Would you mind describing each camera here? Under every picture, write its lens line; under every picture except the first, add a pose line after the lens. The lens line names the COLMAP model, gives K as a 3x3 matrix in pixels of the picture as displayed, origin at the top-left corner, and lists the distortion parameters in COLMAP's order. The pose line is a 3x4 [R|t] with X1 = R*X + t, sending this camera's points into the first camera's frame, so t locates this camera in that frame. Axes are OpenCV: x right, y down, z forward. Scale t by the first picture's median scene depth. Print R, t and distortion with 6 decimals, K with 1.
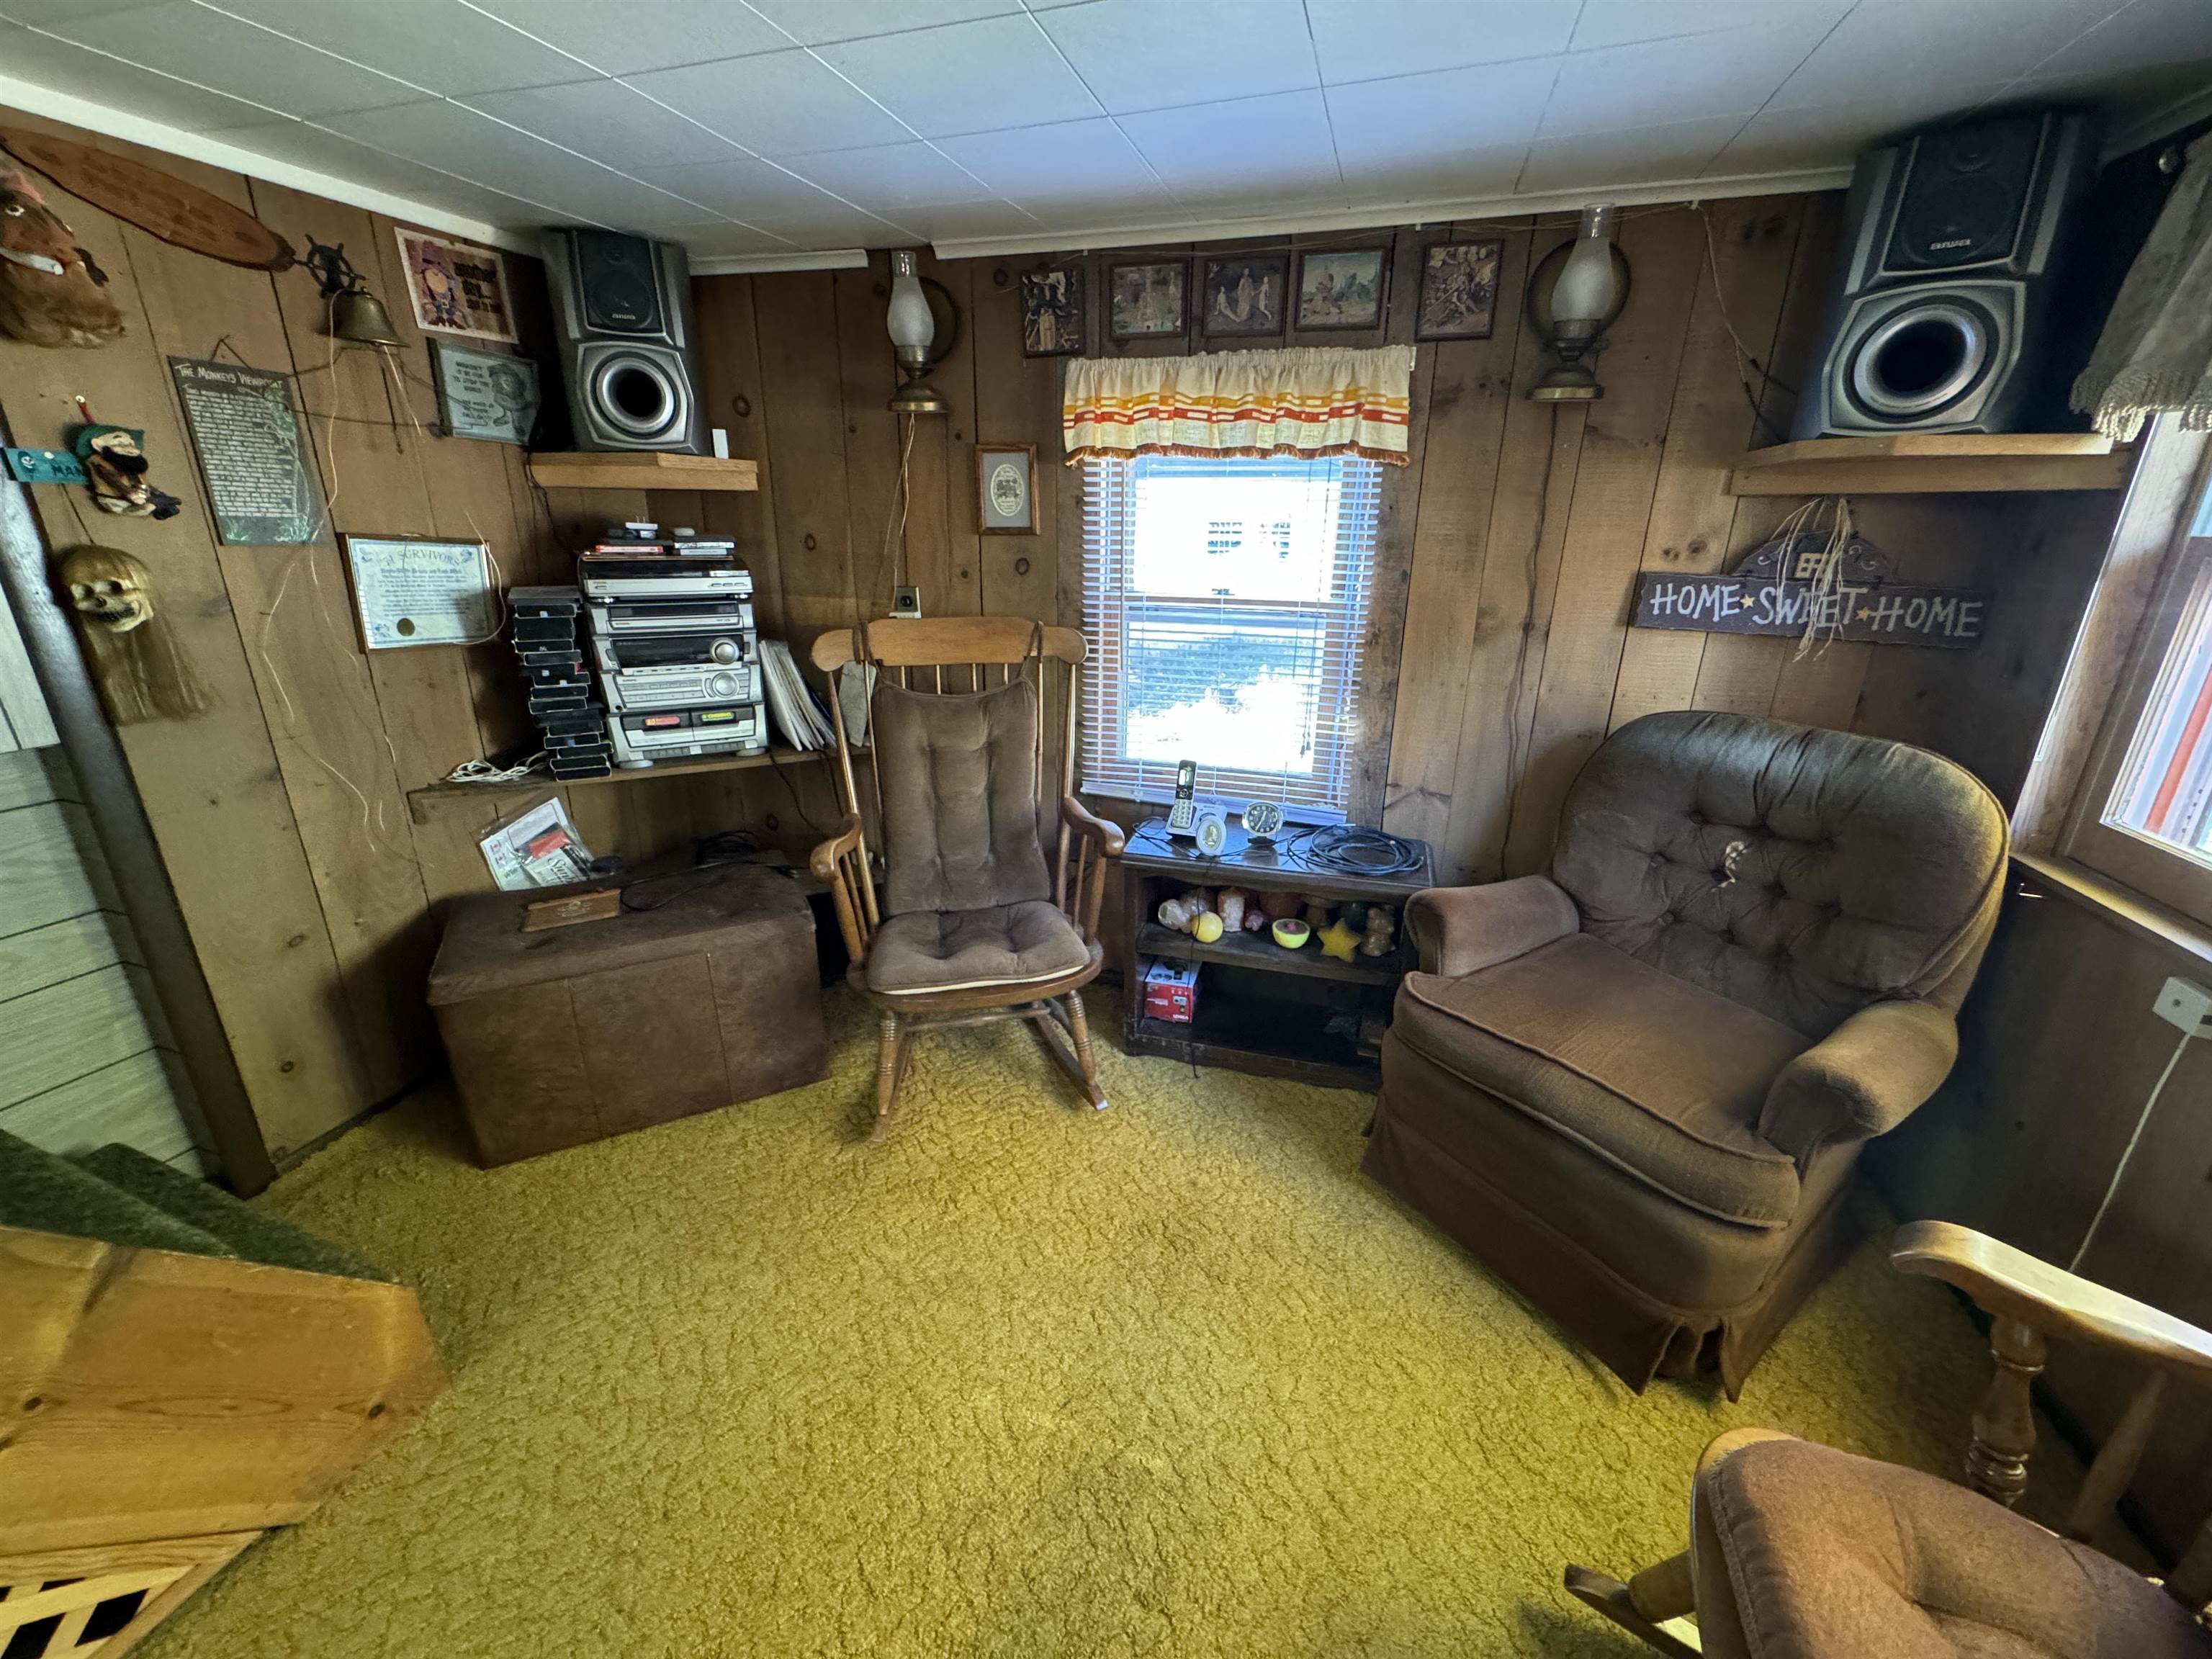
lens RADIAL K [[899.3, 0, 1106.0], [0, 899.3, 829.5], [0, 0, 1]] dist [-0.000226, -0.000220]
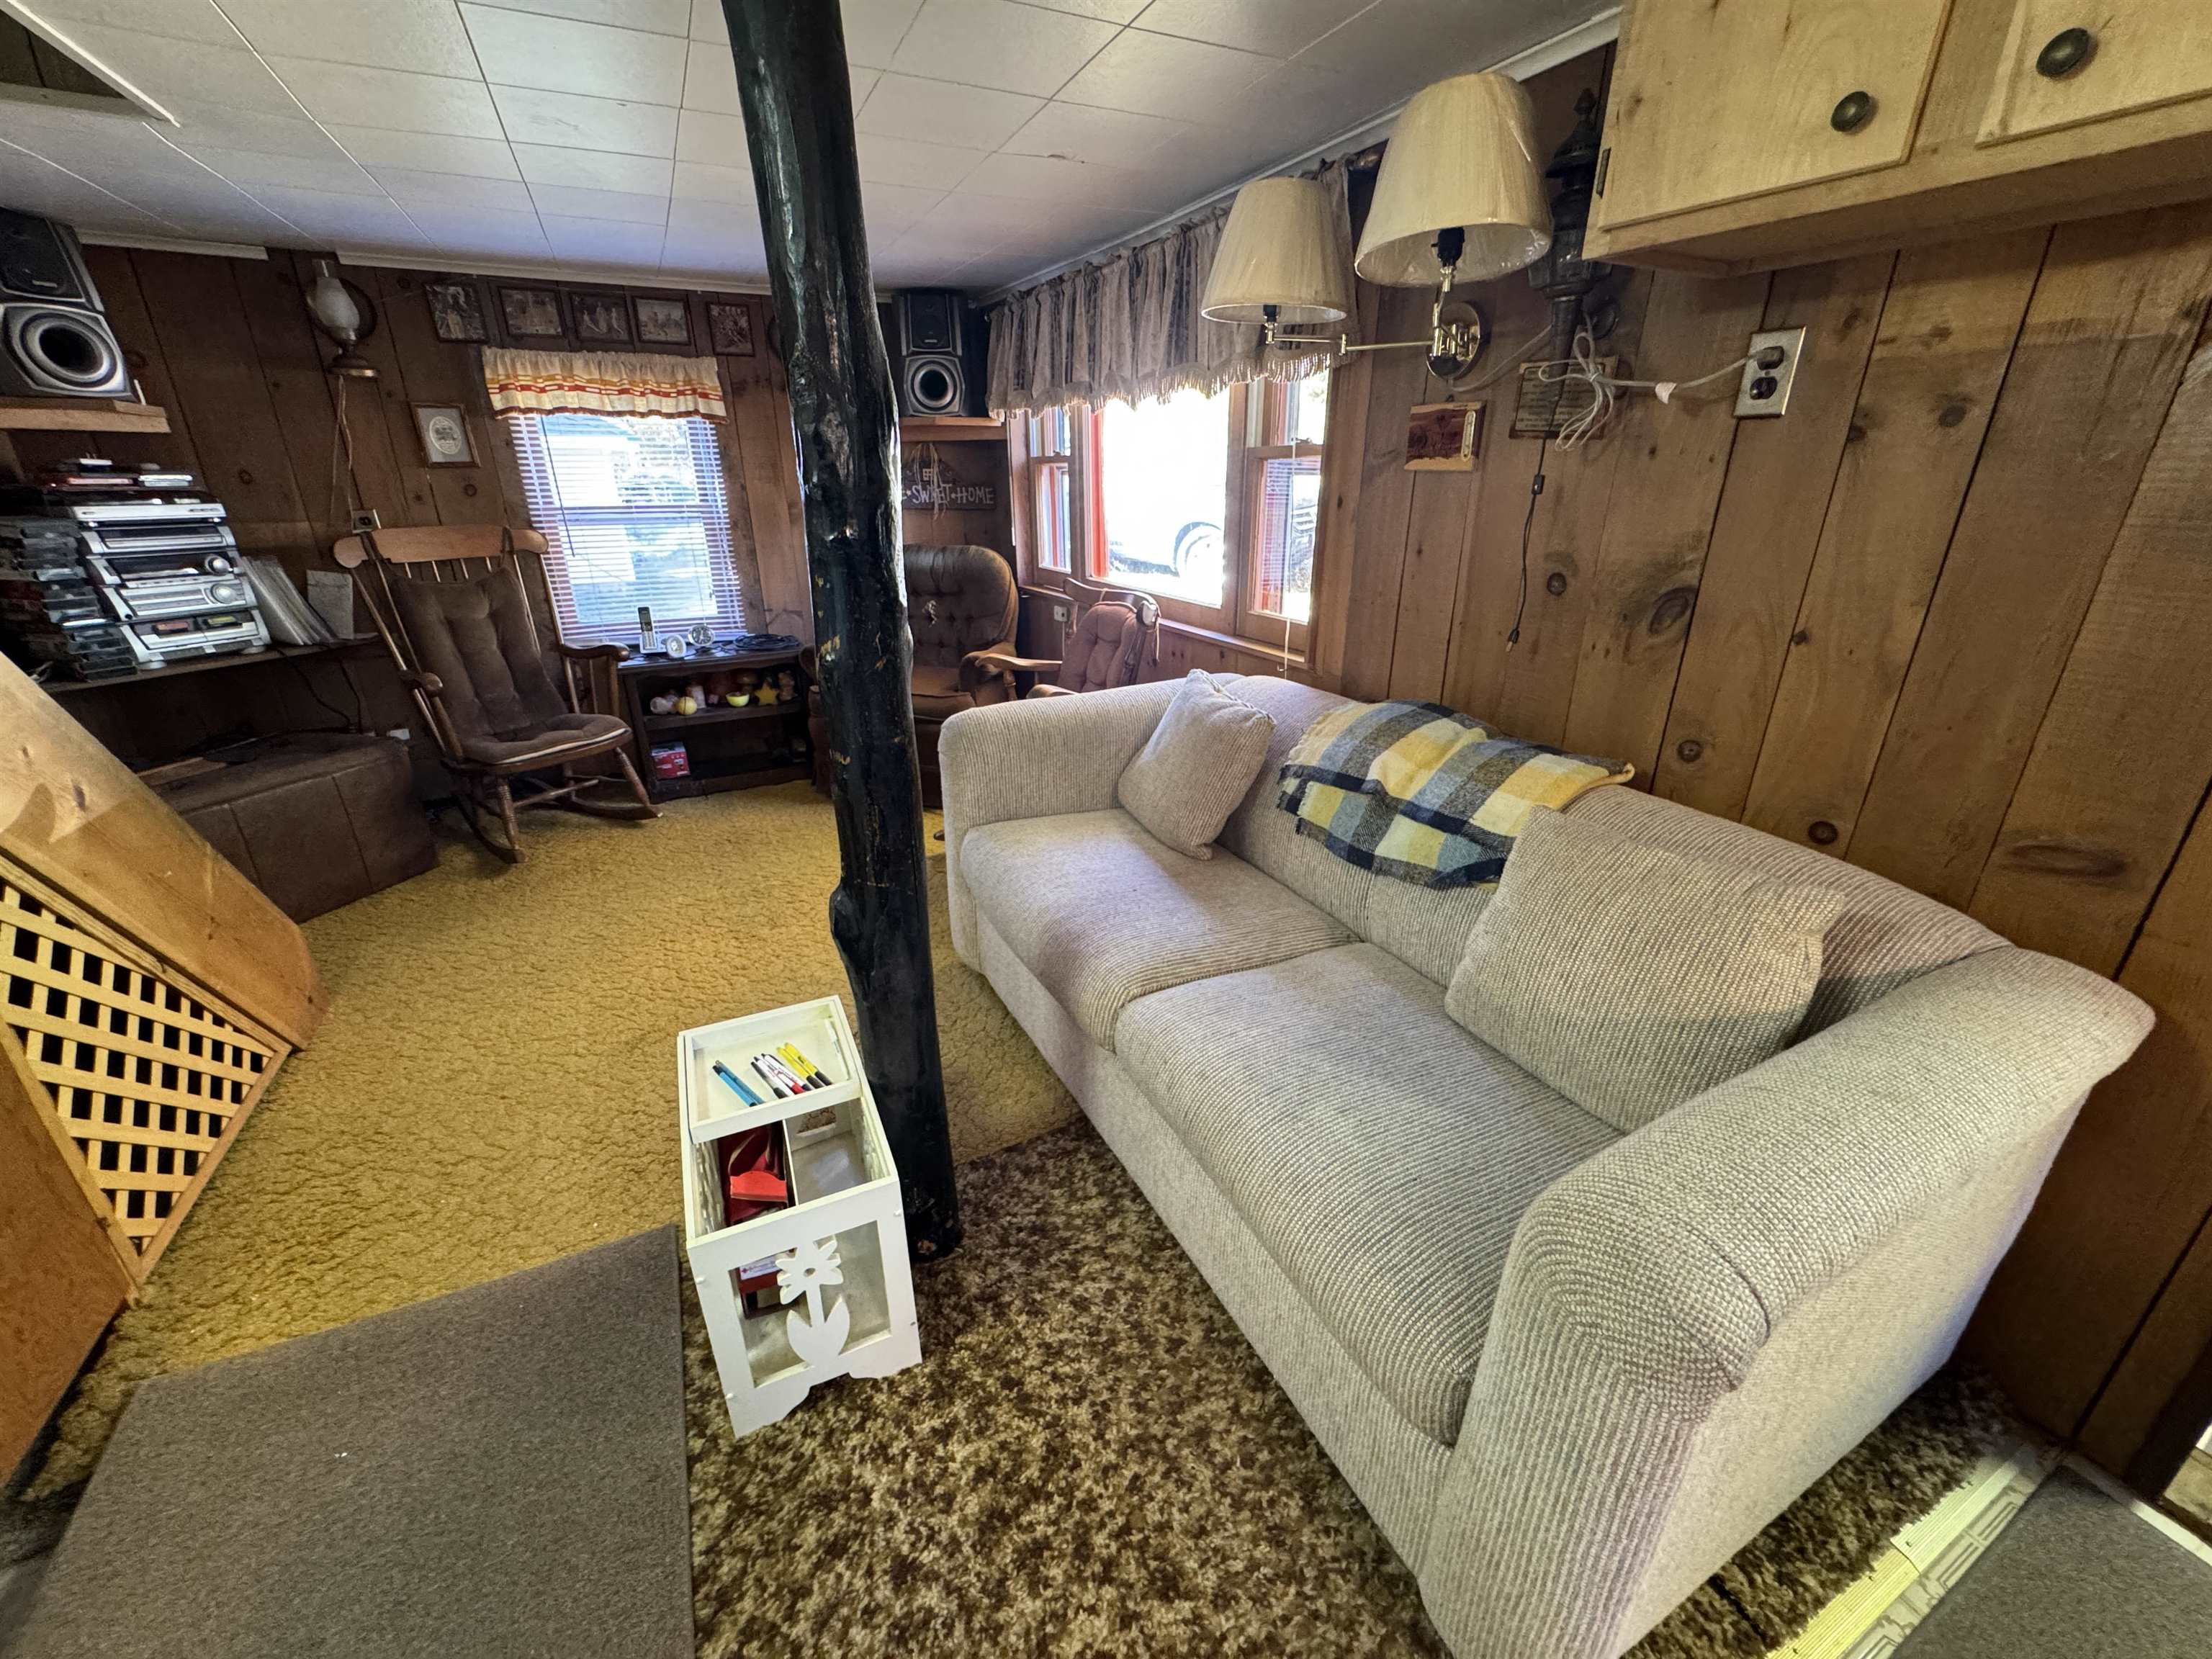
lens RADIAL K [[885.9, 0, 1106.3], [0, 885.9, 835.0], [0, 0, 1]] dist [0.001708, -0.000012]
pose [[0.720373, -0.274804, 0.636824, -0.457836], [0.241223, 0.960108, 0.141437, 0.306463], [-0.650287, 0.051730, 0.757925, -0.768408]]
